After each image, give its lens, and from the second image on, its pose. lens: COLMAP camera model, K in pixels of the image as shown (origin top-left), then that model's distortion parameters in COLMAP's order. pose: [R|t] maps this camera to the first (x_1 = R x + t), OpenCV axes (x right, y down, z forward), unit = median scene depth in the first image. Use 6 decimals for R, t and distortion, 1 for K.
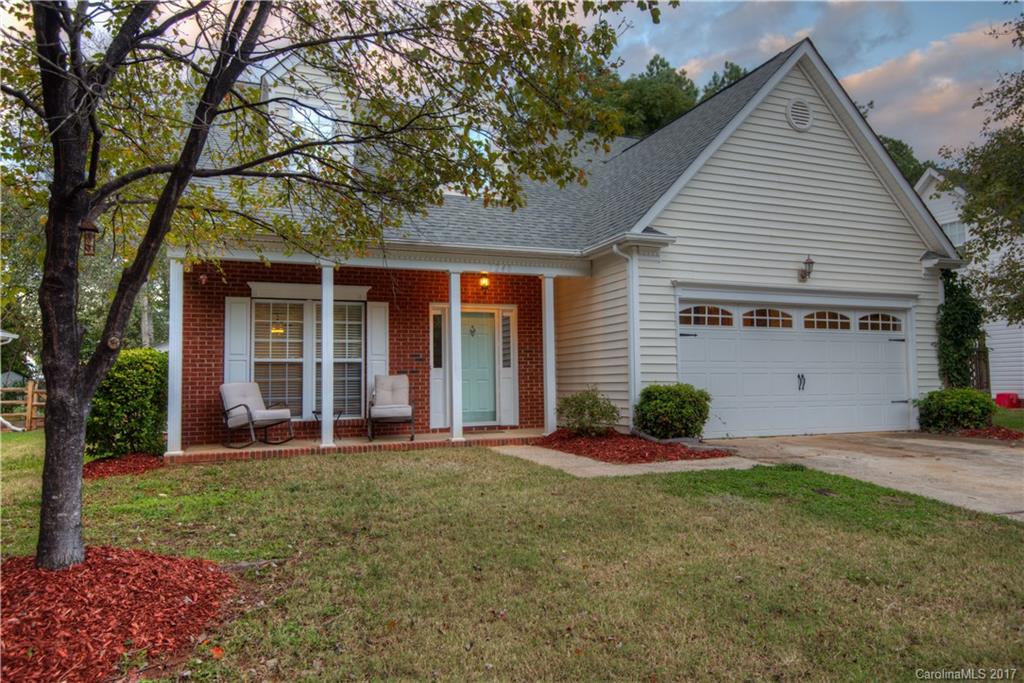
lens RADIAL K [[675.4, 0, 512.0], [0, 675.4, 341.5], [0, 0, 1]] dist [-0.002012, 0.002116]
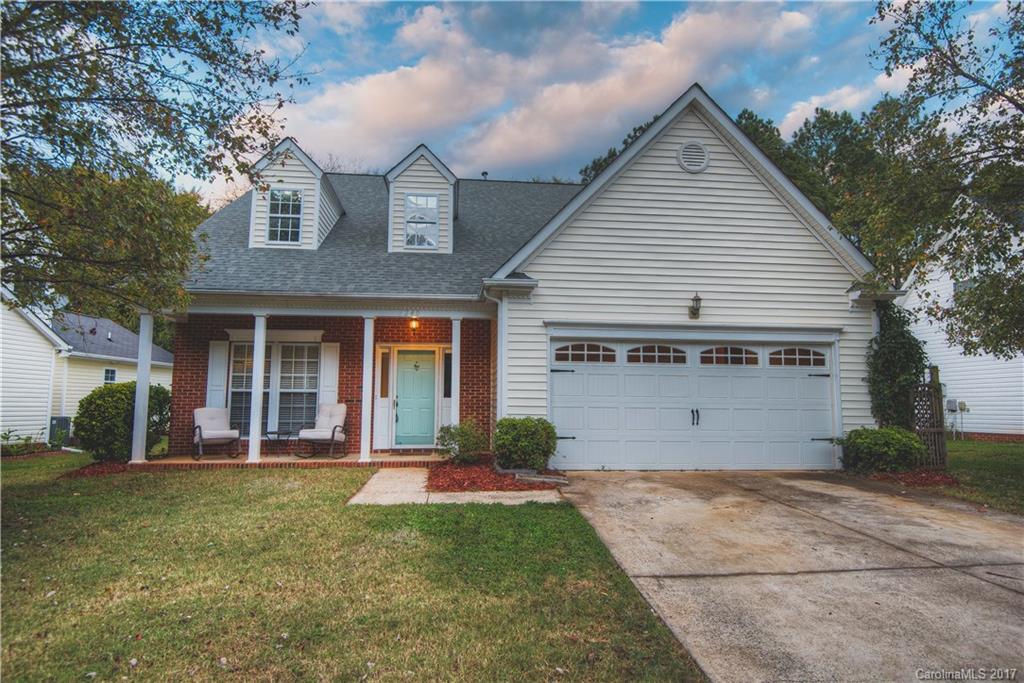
lens RADIAL K [[573.1, 0, 512.0], [0, 573.1, 341.5], [0, 0, 1]] dist [-0.008803, -0.001398]
pose [[0.962399, -0.012636, -0.271347, 0.403242], [-0.000546, 0.998825, -0.048450, -0.011569], [0.271641, 0.046777, 0.961261, 0.098832]]
